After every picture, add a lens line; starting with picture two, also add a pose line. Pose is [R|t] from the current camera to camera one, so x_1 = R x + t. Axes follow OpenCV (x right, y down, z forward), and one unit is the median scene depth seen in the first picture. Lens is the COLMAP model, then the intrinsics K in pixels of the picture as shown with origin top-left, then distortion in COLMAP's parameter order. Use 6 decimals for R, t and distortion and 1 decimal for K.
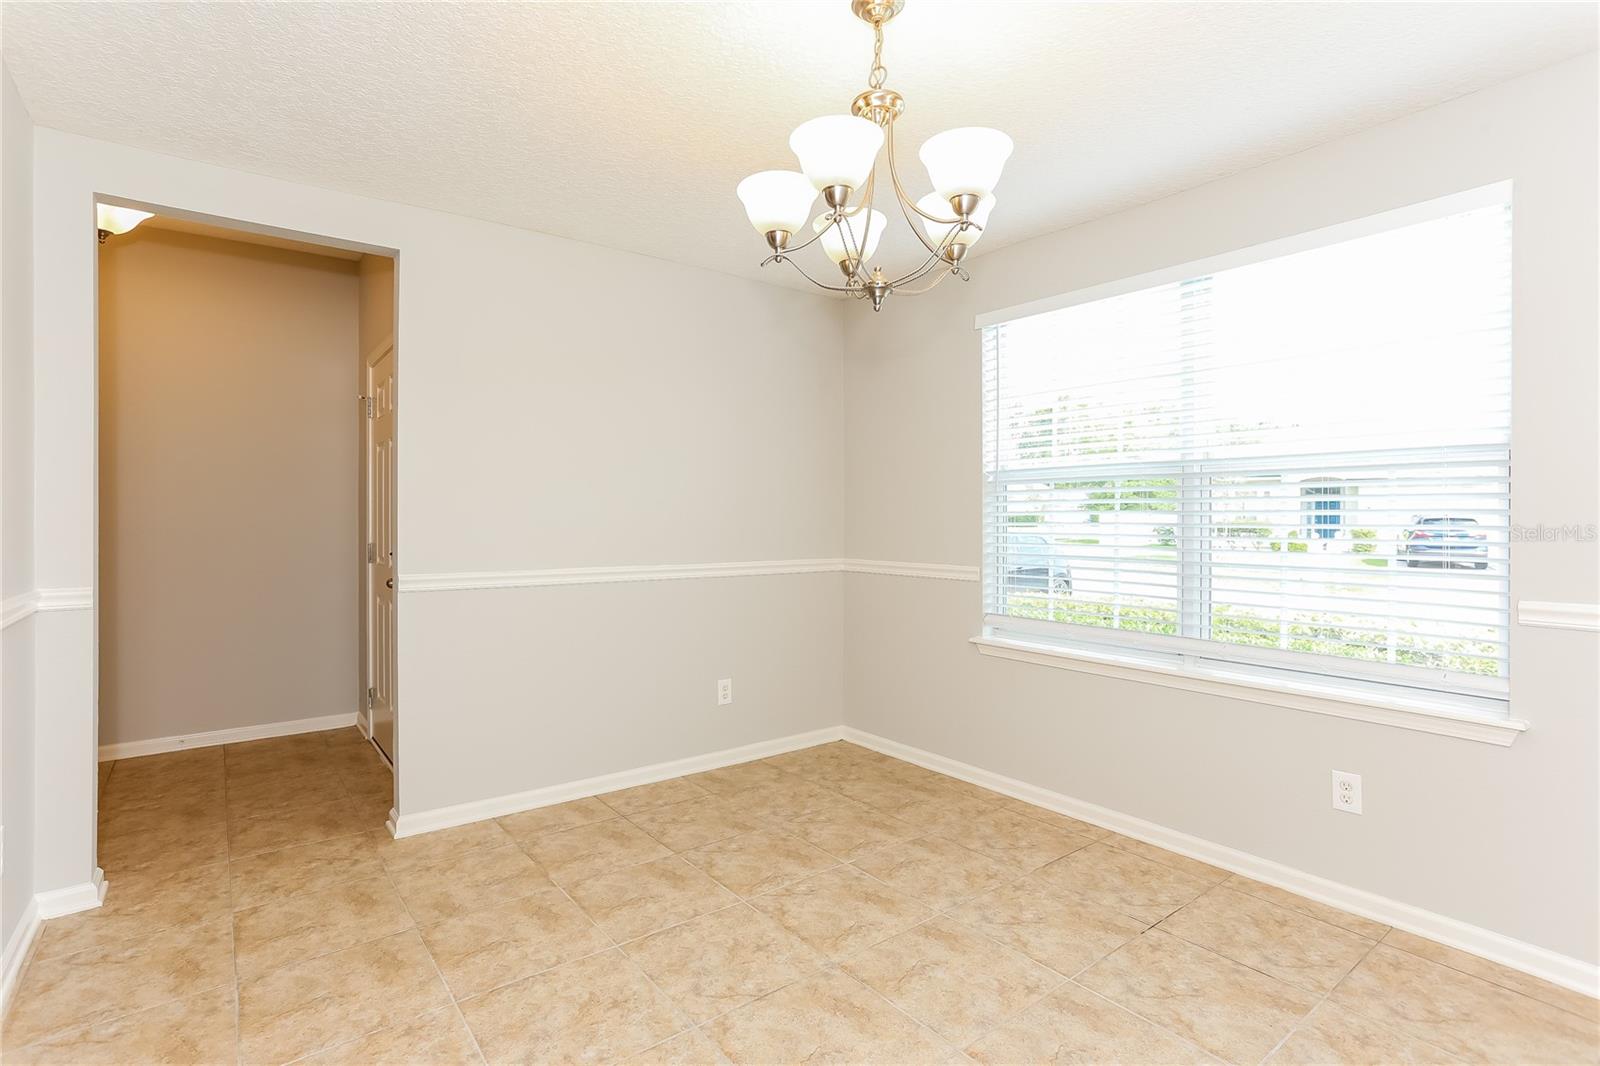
lens RADIAL K [[772.4, 0, 800.5], [0, 772.4, 522.8], [0, 0, 1]] dist [-0.003372, 0.006308]
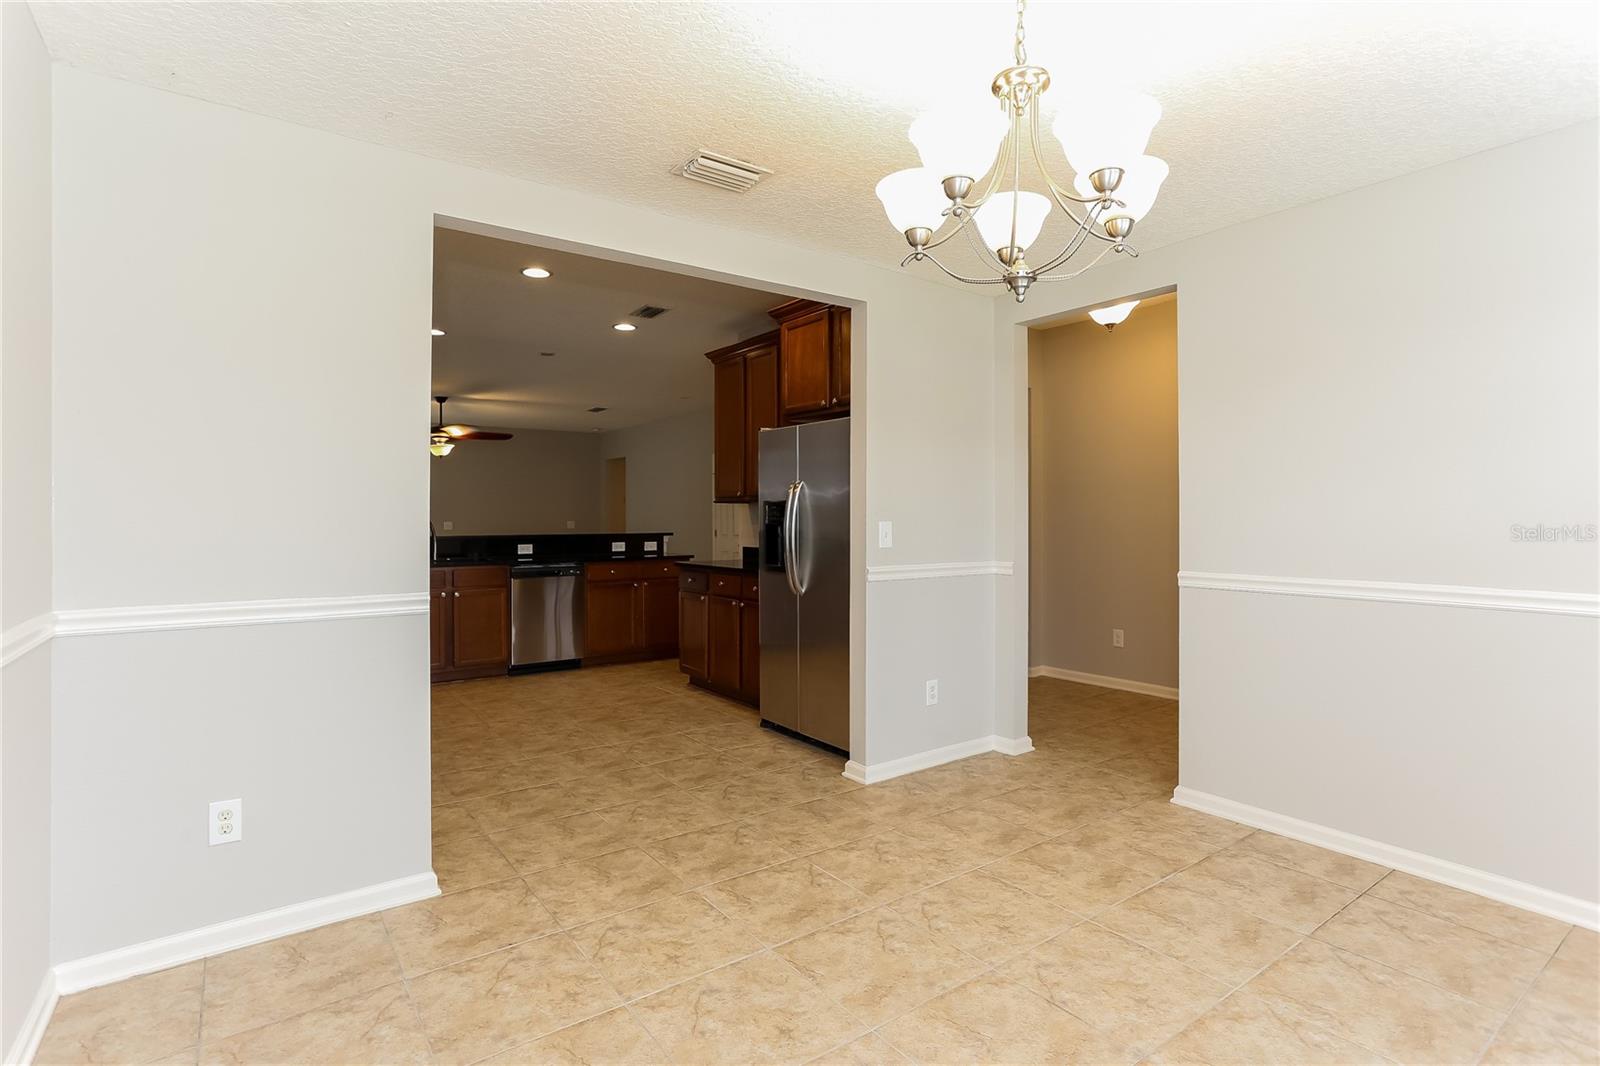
lens RADIAL K [[772.4, 0, 797.7], [0, 772.4, 523.9], [0, 0, 1]] dist [-0.003372, 0.006308]
pose [[-0.011006, 0.000779, -0.999939, 0.728905], [-0.001010, 0.999999, 0.000790, -0.010228], [0.999939, 0.001019, -0.011005, 0.512046]]
